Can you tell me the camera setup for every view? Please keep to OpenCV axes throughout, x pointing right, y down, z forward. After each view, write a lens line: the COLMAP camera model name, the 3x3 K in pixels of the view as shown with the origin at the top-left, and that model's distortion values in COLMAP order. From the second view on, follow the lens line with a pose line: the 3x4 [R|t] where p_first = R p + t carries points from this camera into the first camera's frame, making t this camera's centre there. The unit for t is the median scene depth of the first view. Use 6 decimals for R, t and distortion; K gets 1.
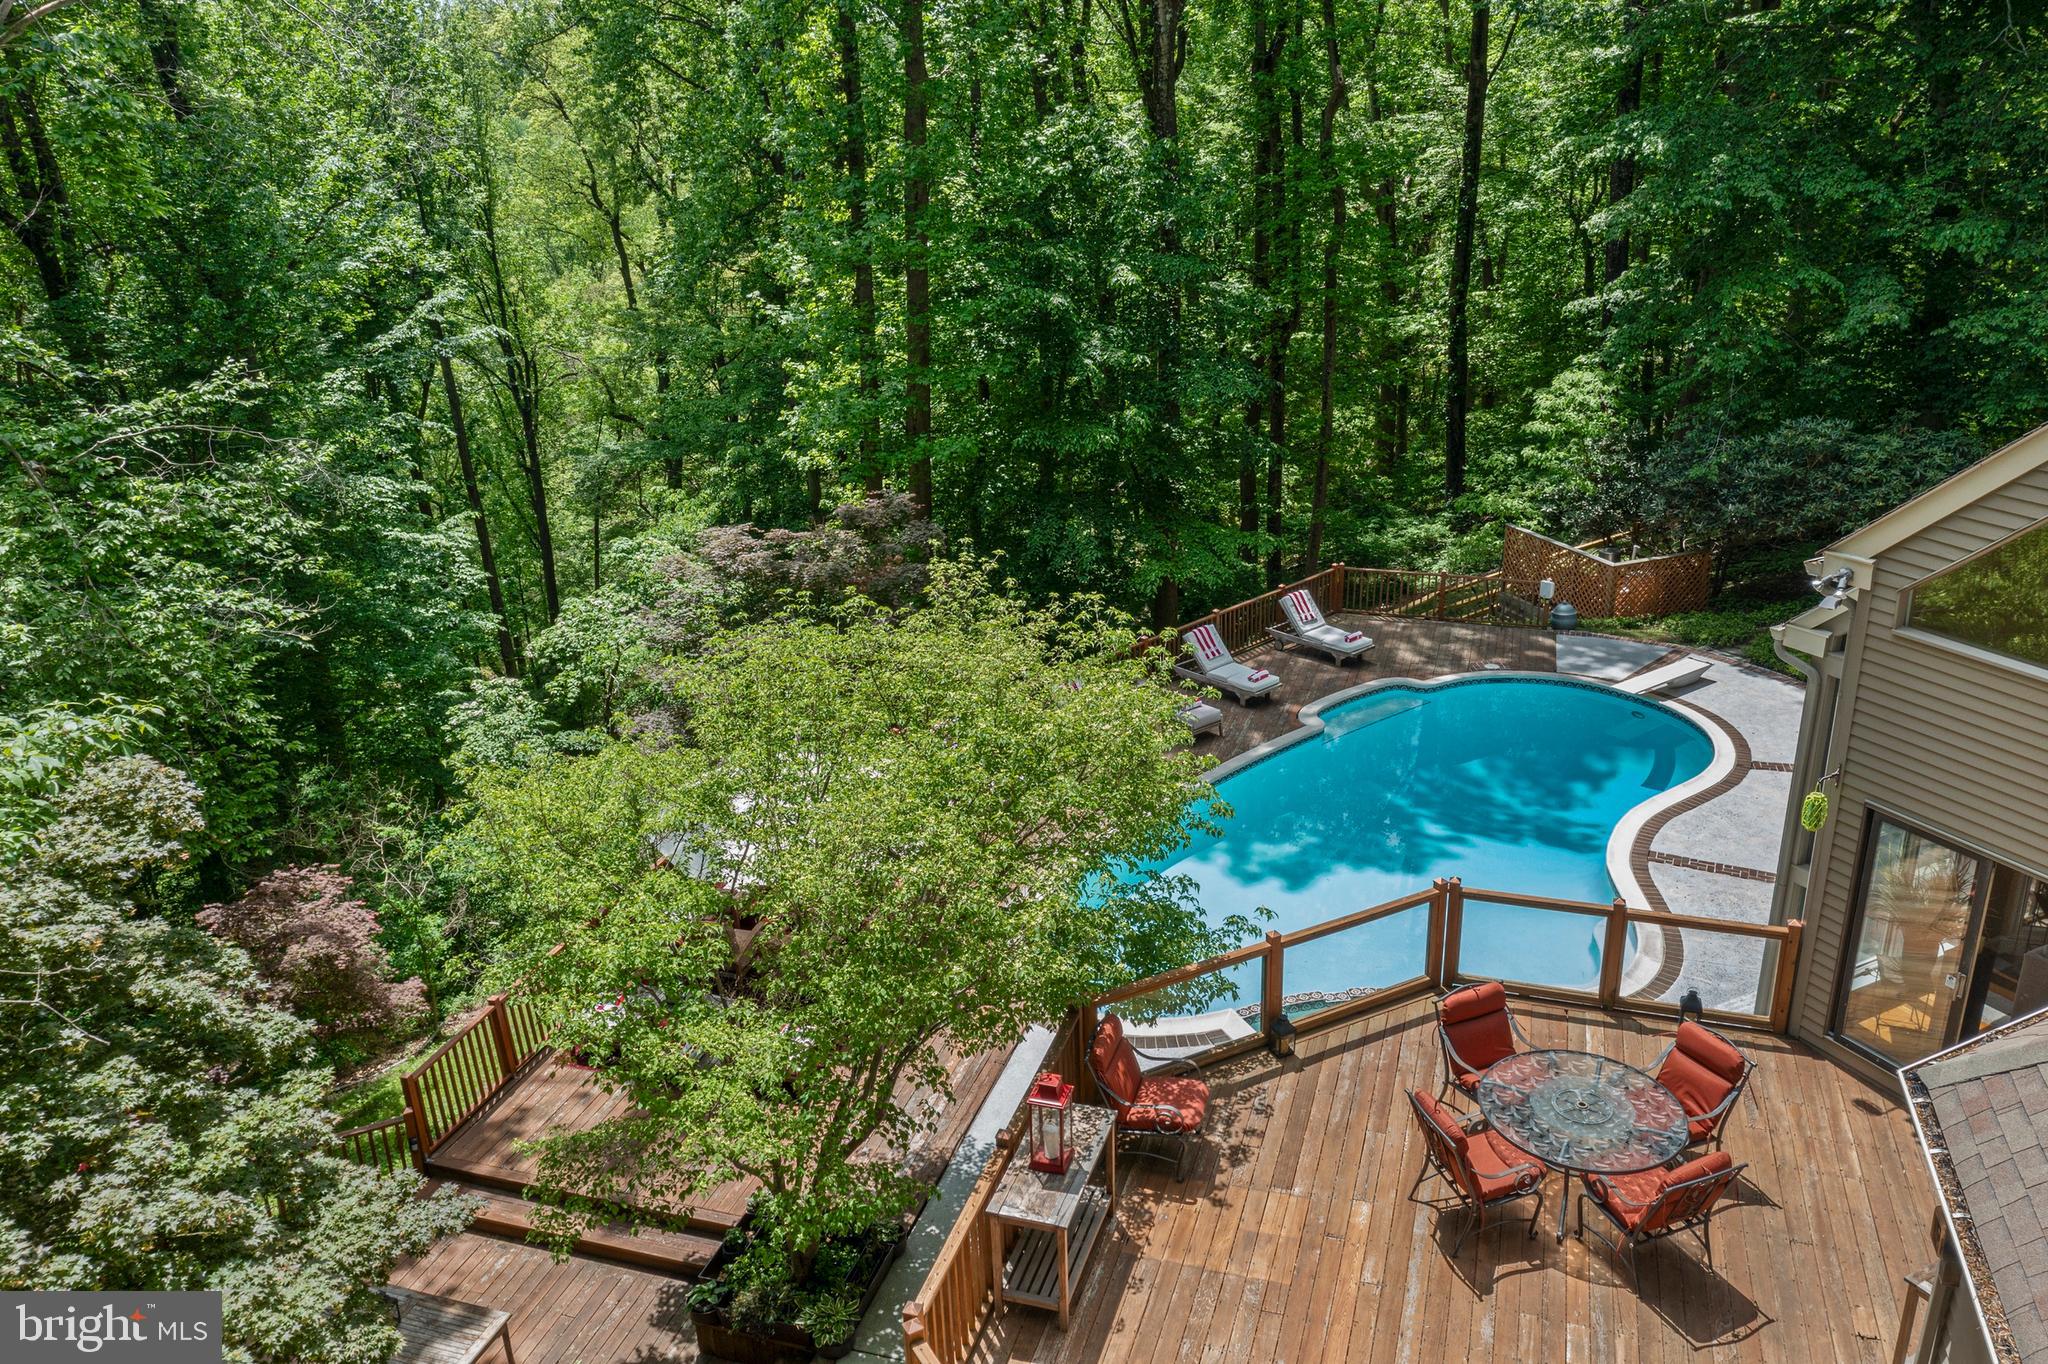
lens RADIAL K [[1598.9, 0, 1012.9], [0, 1598.9, 674.0], [0, 0, 1]] dist [-0.008745, 0.008583]
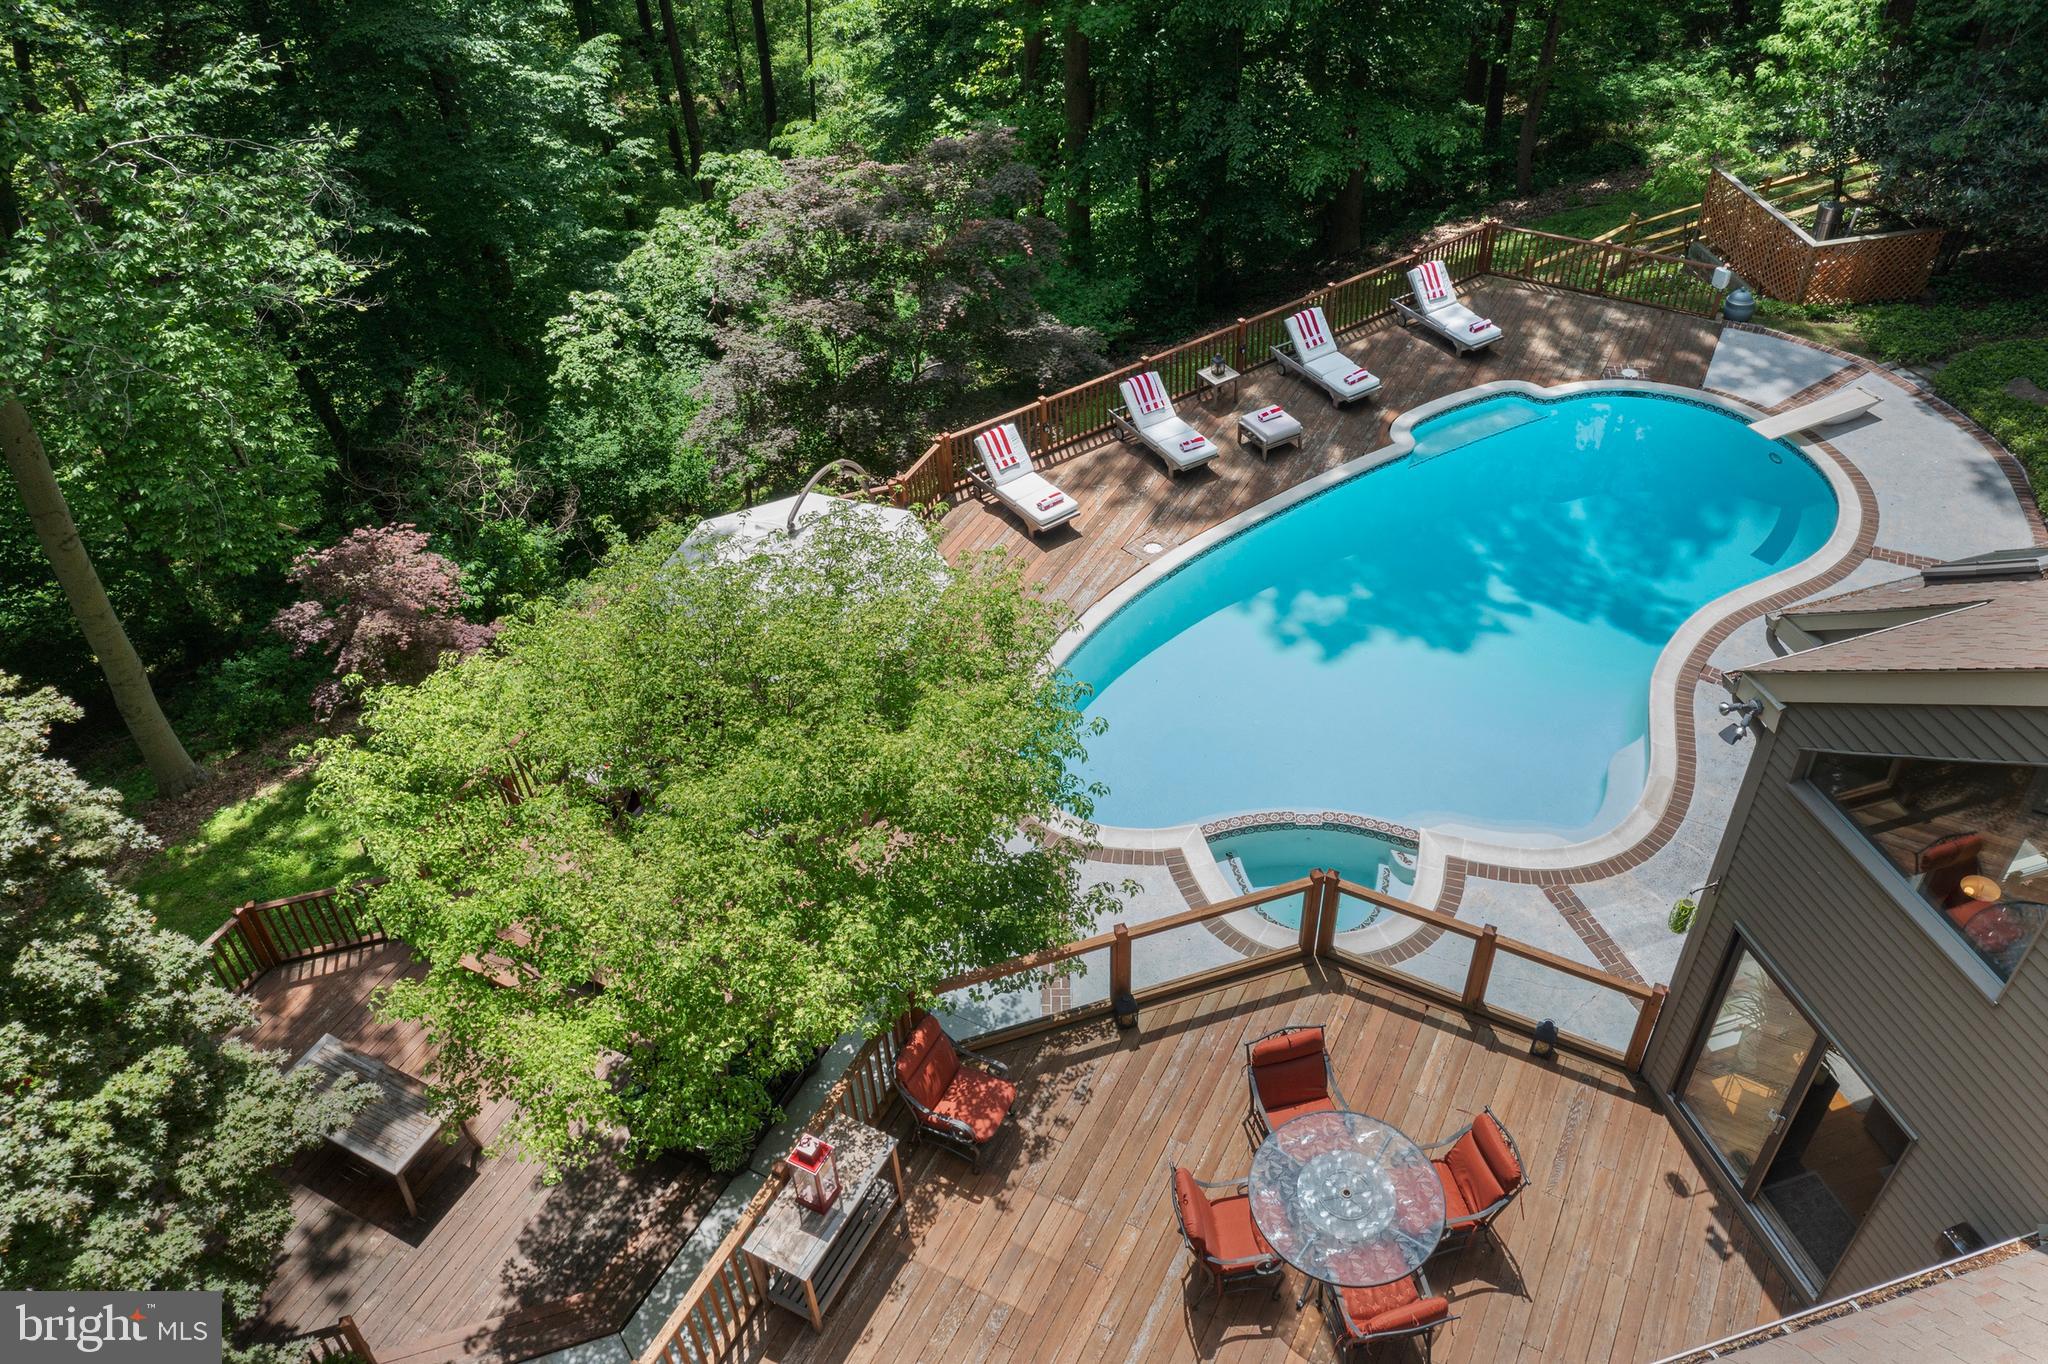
lens RADIAL K [[1596.7, 0, 1006.5], [0, 1596.7, 678.5], [0, 0, 1]] dist [-0.002804, -0.002204]
pose [[0.985543, 0.104938, -0.133016, 0.125648], [-0.051563, 0.933629, 0.354511, -0.202138], [0.161389, -0.342527, 0.925542, 0.066991]]
